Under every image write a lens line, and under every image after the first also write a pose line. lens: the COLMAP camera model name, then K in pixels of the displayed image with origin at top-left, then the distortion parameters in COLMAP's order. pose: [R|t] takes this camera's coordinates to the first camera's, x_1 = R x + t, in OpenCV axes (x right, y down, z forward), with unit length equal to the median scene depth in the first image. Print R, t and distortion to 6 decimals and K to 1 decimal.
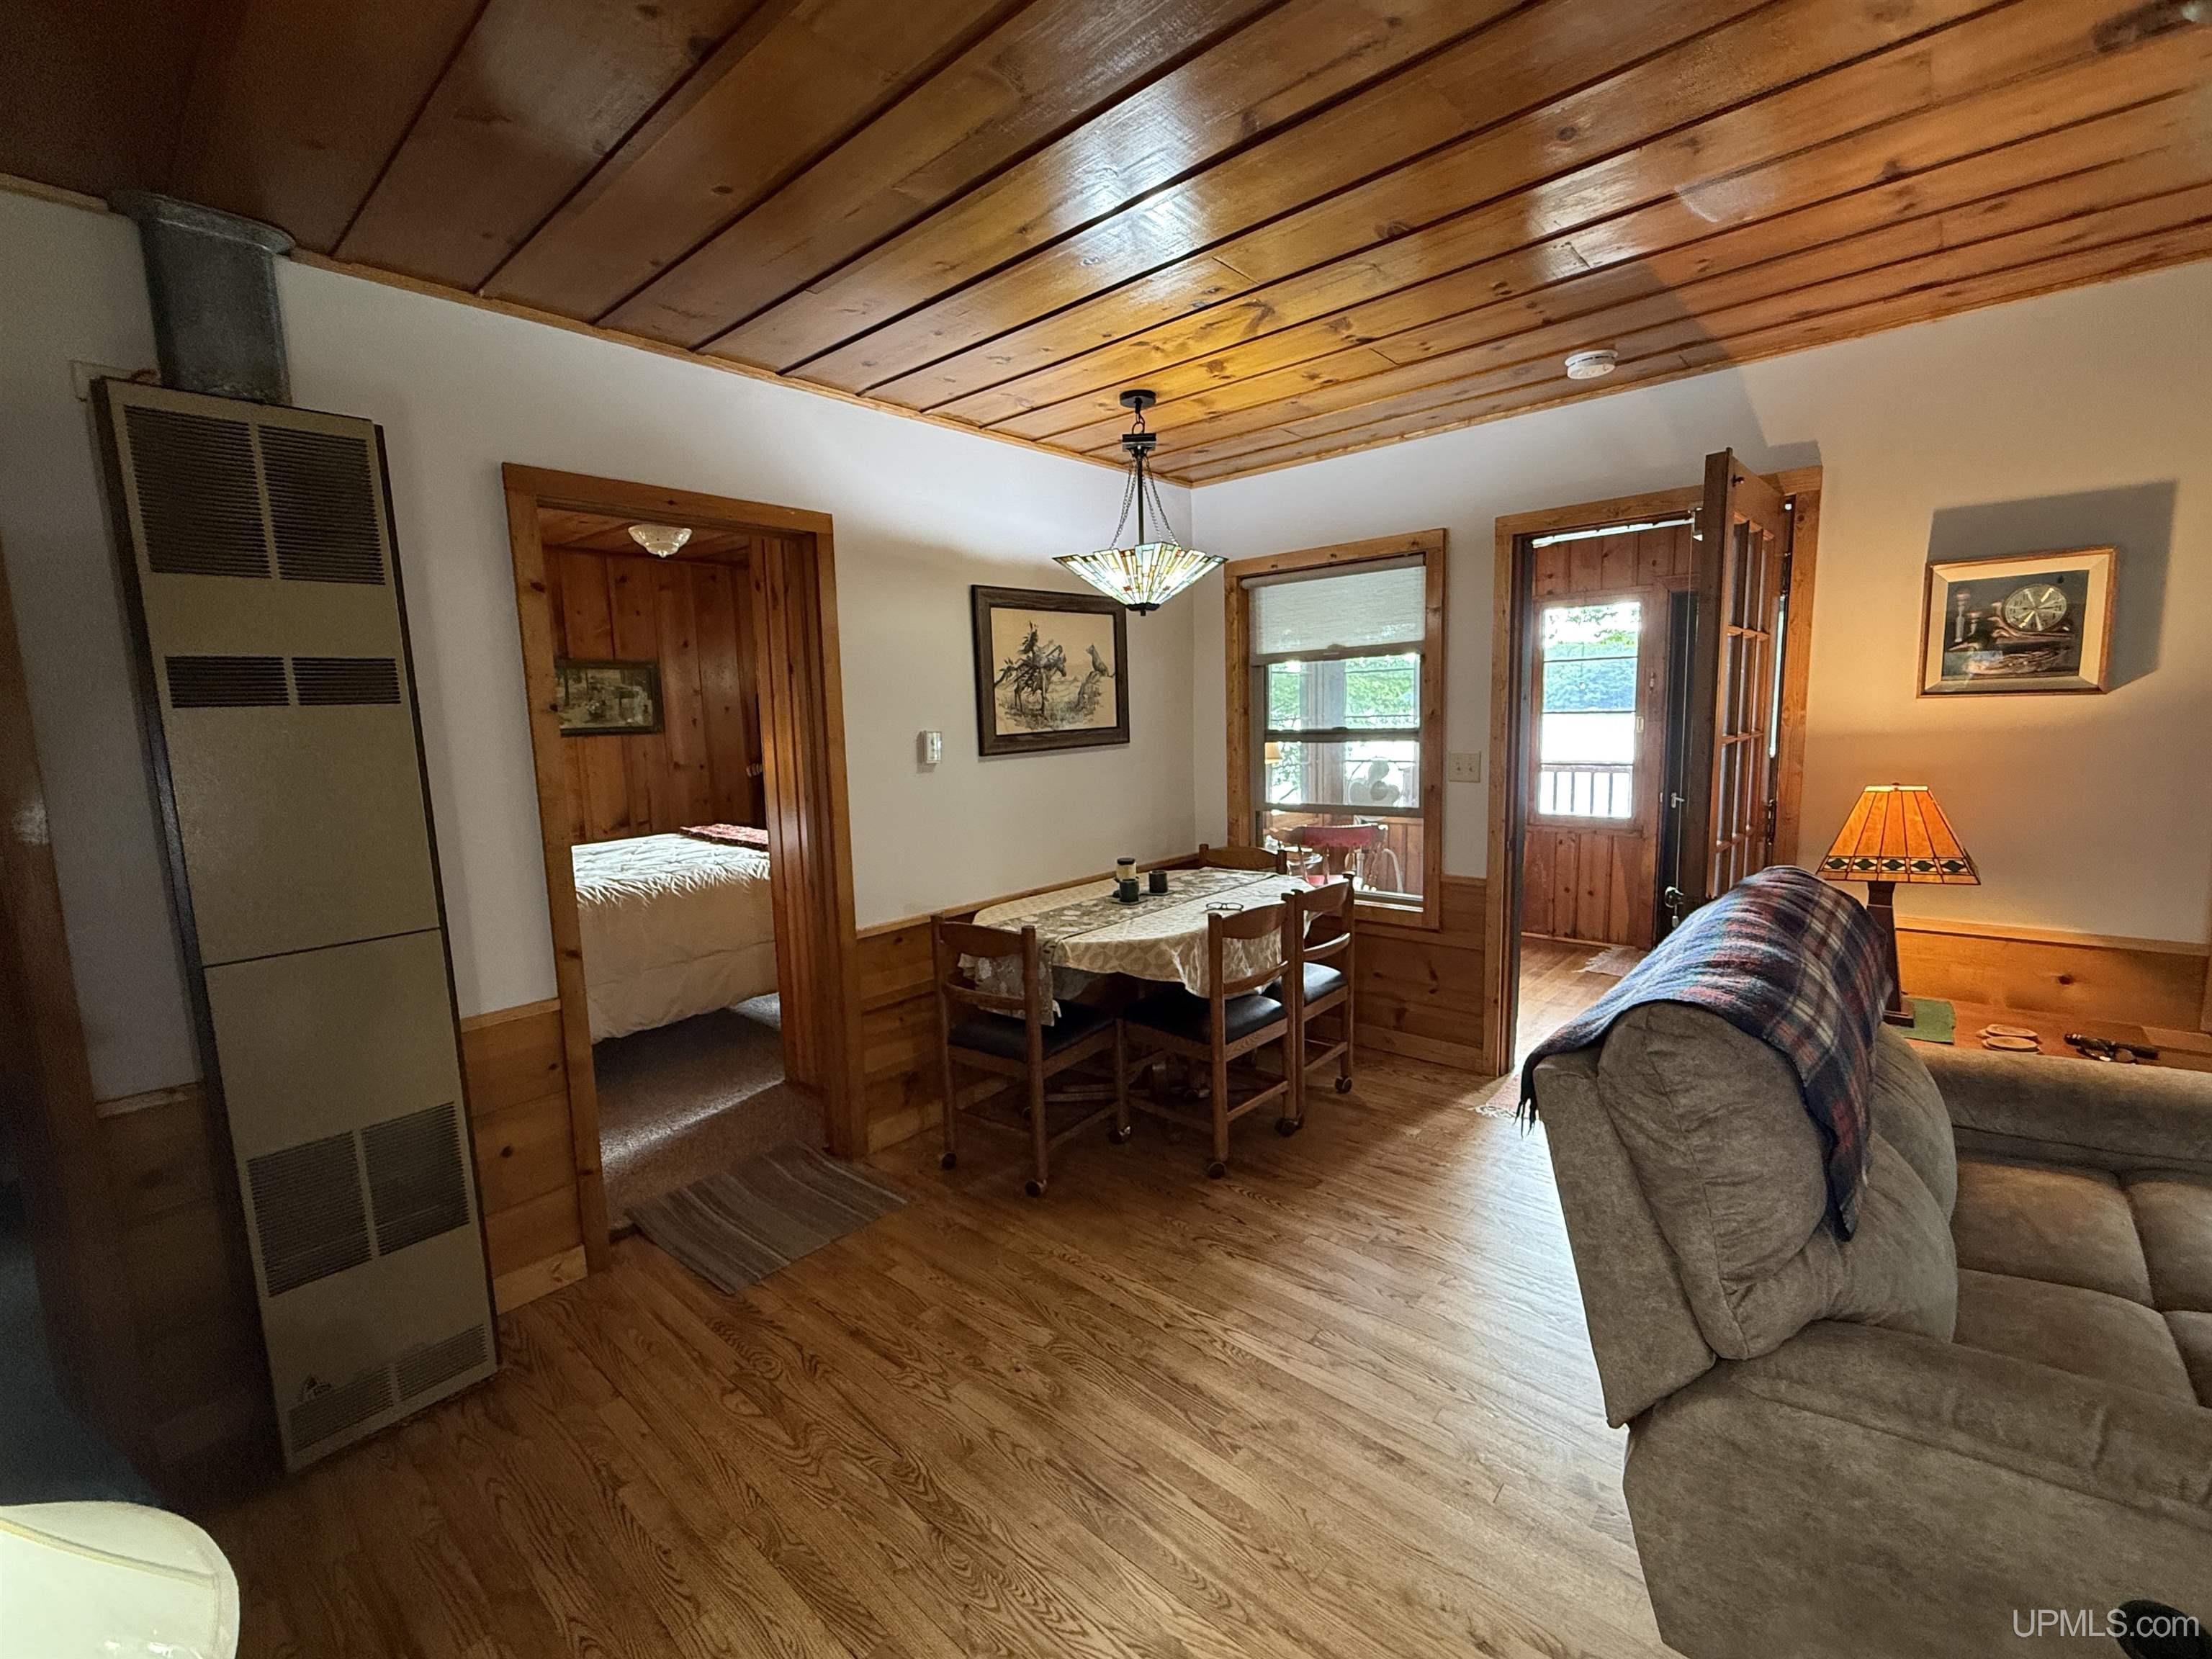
lens RADIAL K [[941.8, 0, 1108.6], [0, 941.8, 829.1], [0, 0, 1]] dist [0.000588, -0.000072]
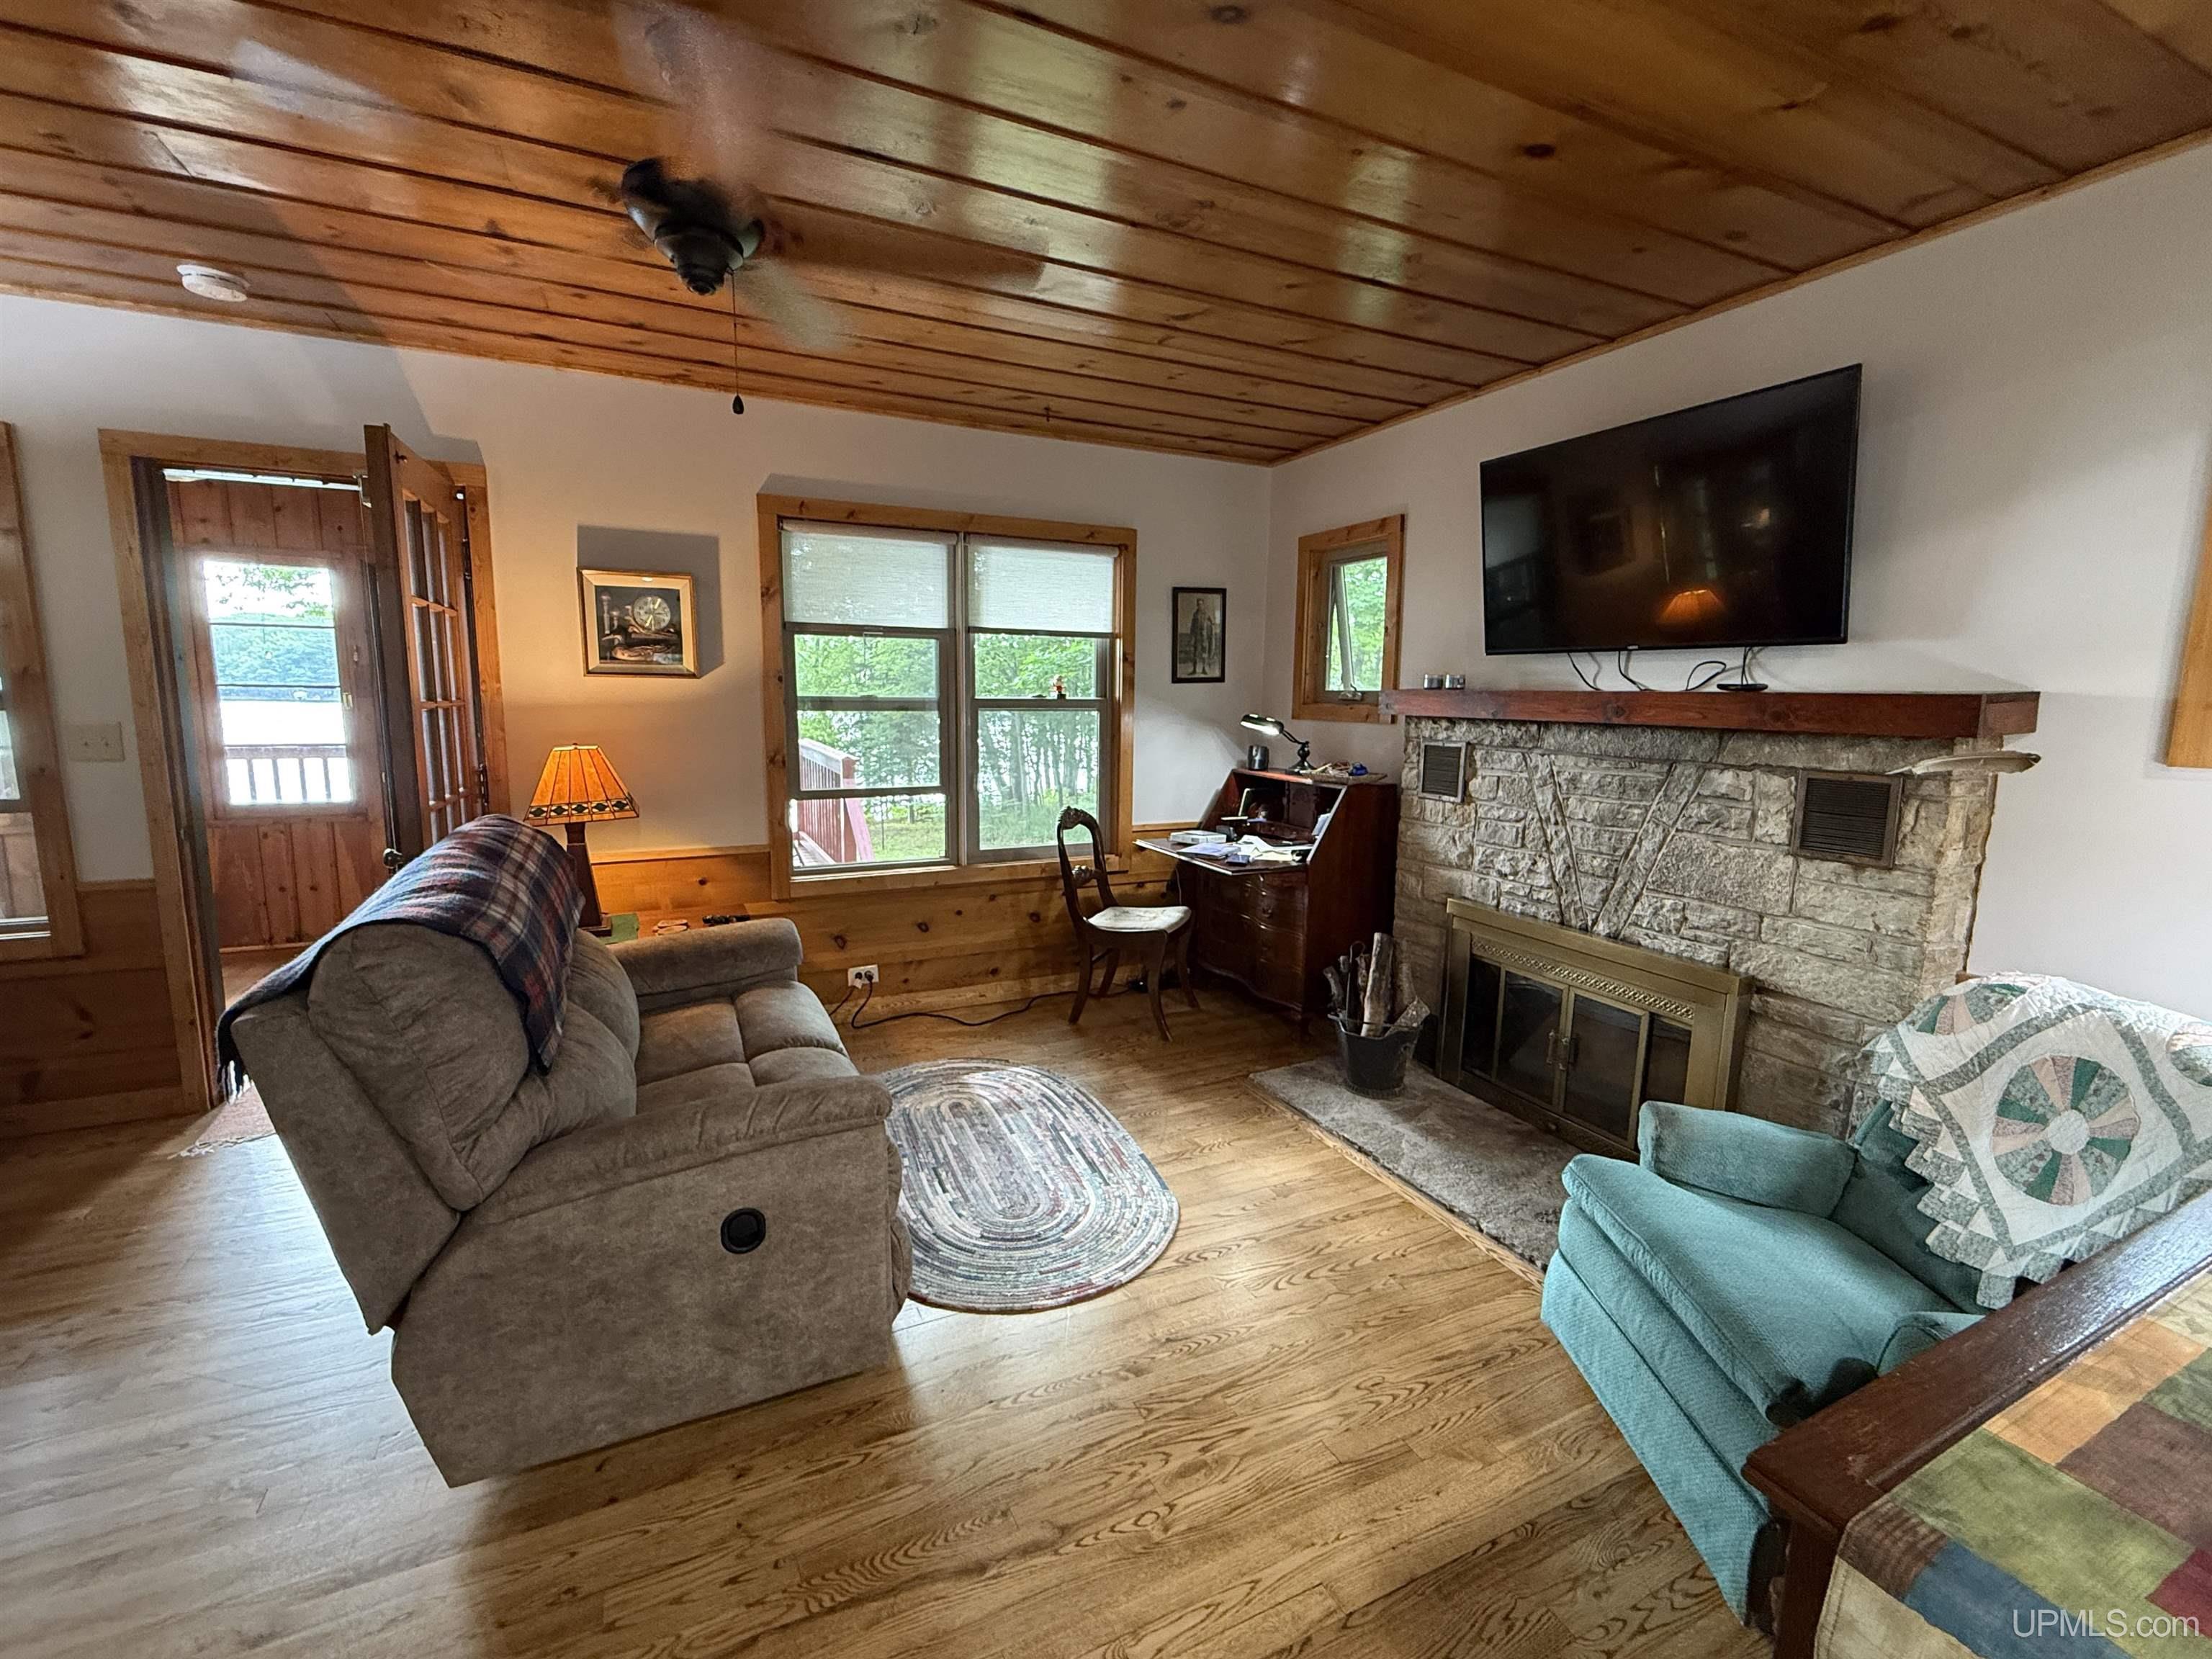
lens RADIAL K [[941.8, 0, 1108.6], [0, 941.8, 829.1], [0, 0, 1]] dist [0.000588, -0.000072]
pose [[0.384969, -0.097029, 0.917815, -0.038572], [0.088798, 0.993739, 0.067810, 0.043113], [-0.918648, 0.055396, 0.391175, -0.122059]]
